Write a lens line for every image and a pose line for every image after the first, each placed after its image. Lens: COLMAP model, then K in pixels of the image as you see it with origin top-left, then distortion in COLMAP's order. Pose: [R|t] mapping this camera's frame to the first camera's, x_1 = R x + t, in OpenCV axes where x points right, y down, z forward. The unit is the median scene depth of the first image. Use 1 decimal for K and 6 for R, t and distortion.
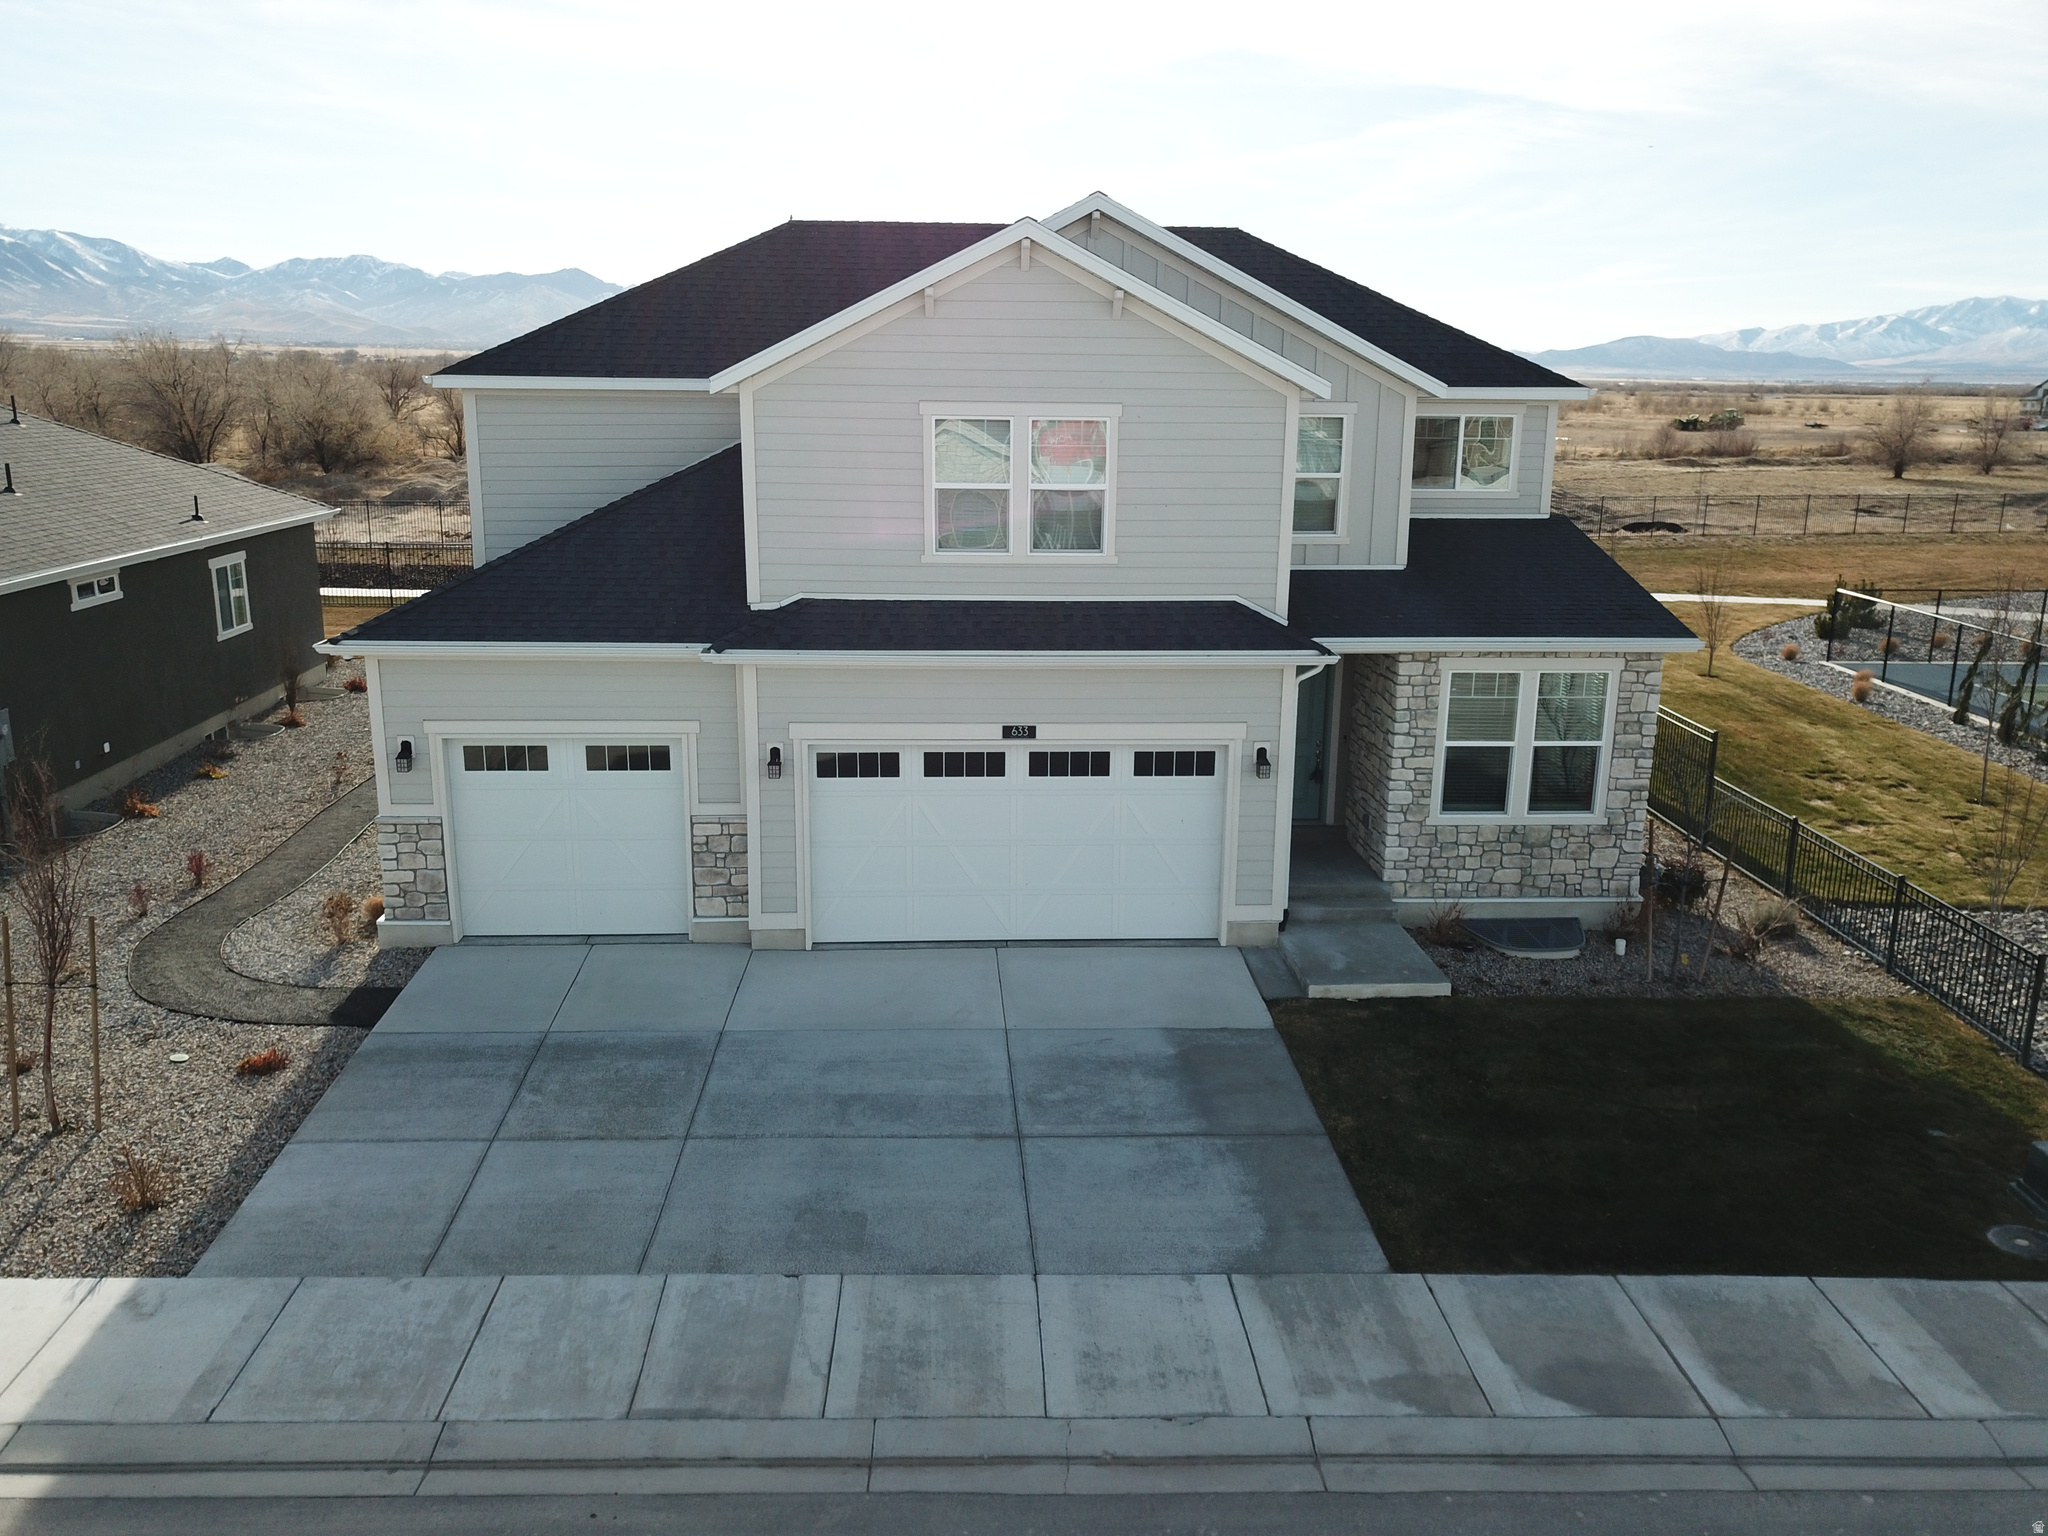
lens RADIAL K [[1575.0, 0, 1014.1], [0, 1575.0, 768.9], [0, 0, 1]] dist [0.002886, -0.000600]
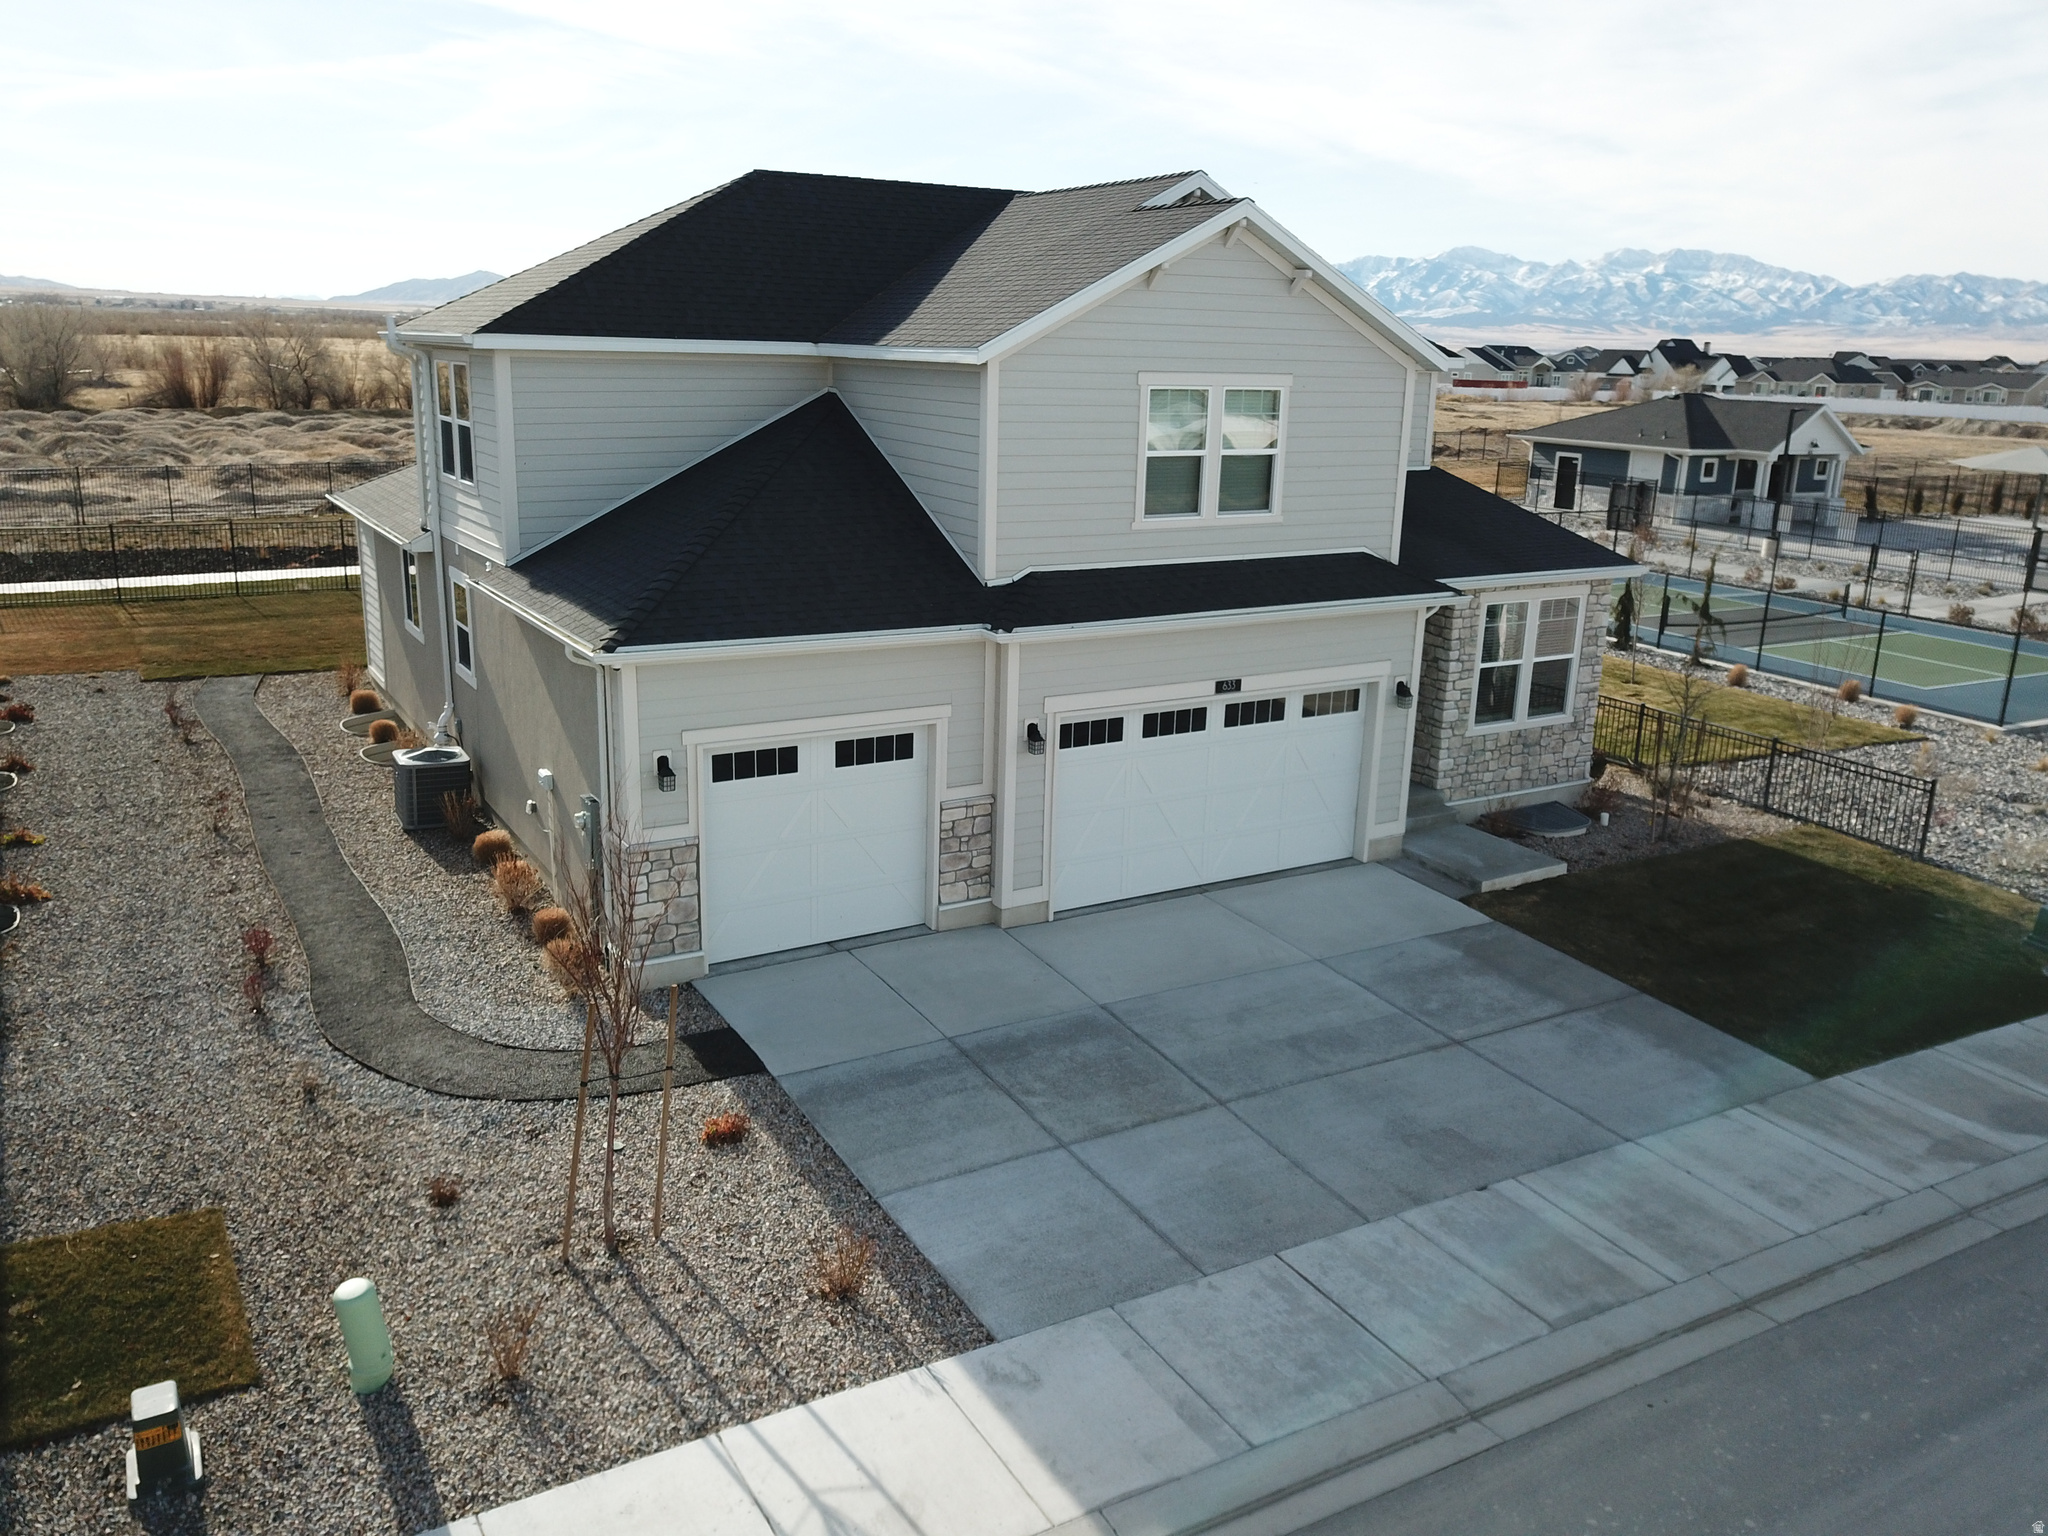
lens RADIAL K [[1575.0, 0, 1014.1], [0, 1575.0, 768.9], [0, 0, 1]] dist [0.002886, -0.000600]
pose [[0.885357, -0.110281, 0.451643, -0.608080], [0.095266, 0.993879, 0.055932, -0.041091], [-0.455046, -0.006494, 0.890444, 0.120460]]
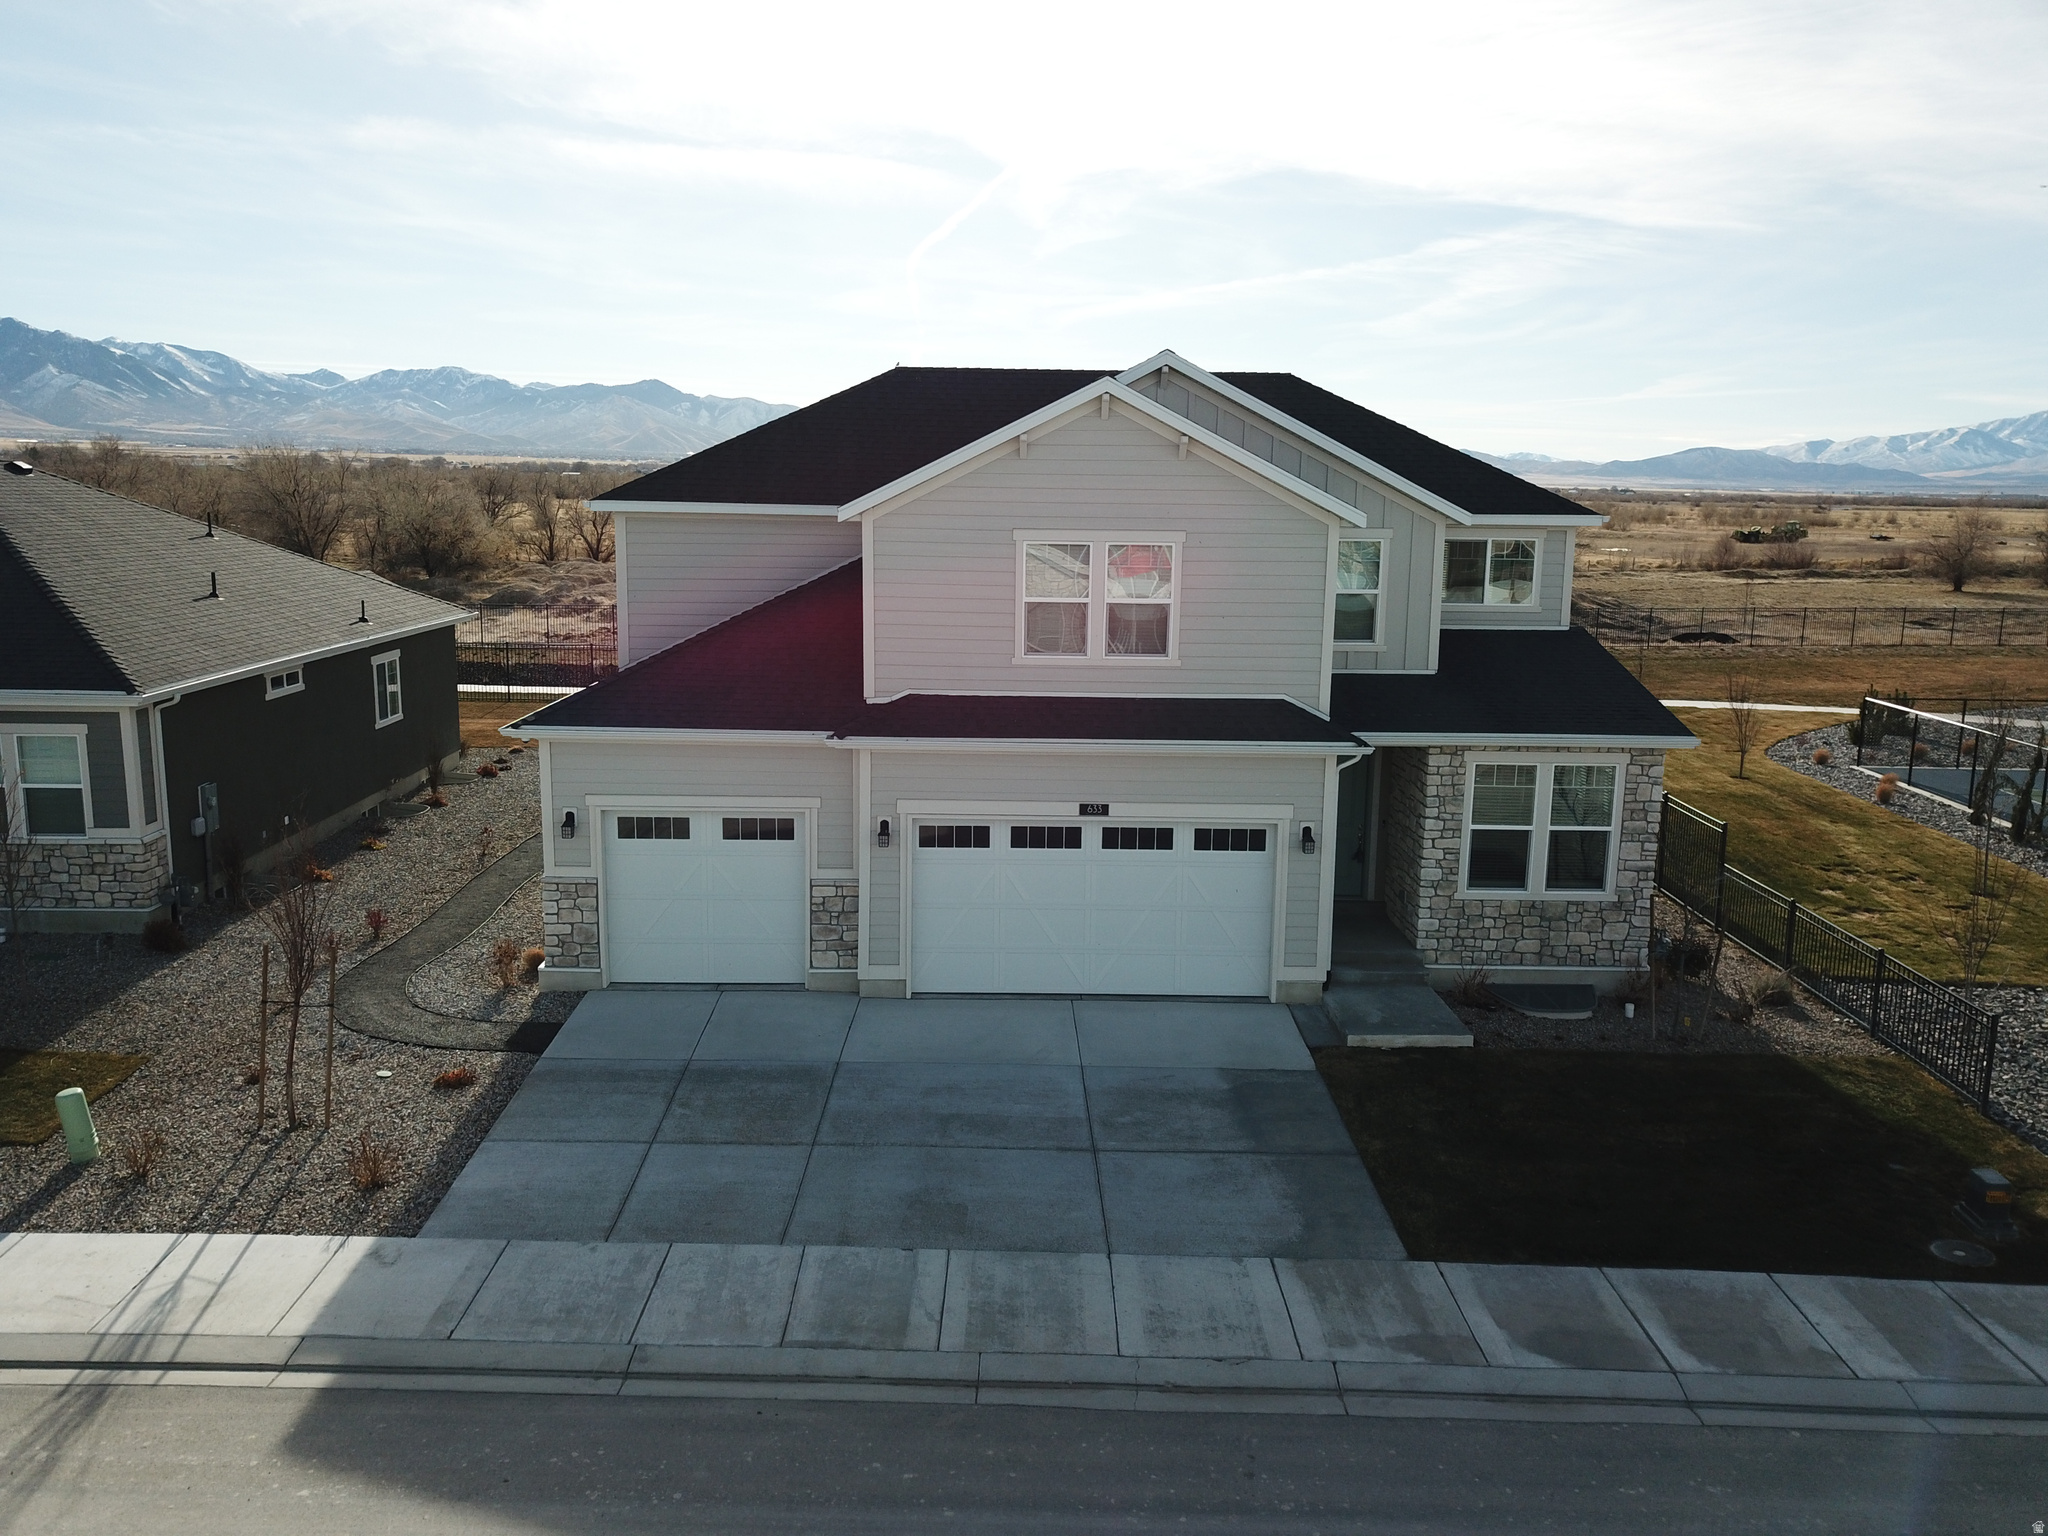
lens RADIAL K [[1575.0, 0, 1014.1], [0, 1575.0, 768.9], [0, 0, 1]] dist [0.002886, -0.000600]
pose [[0.999161, 0.011192, -0.039384, -0.010863], [-0.013741, 0.997787, -0.065062, 0.021790], [0.038569, 0.065549, 0.997104, -0.153743]]
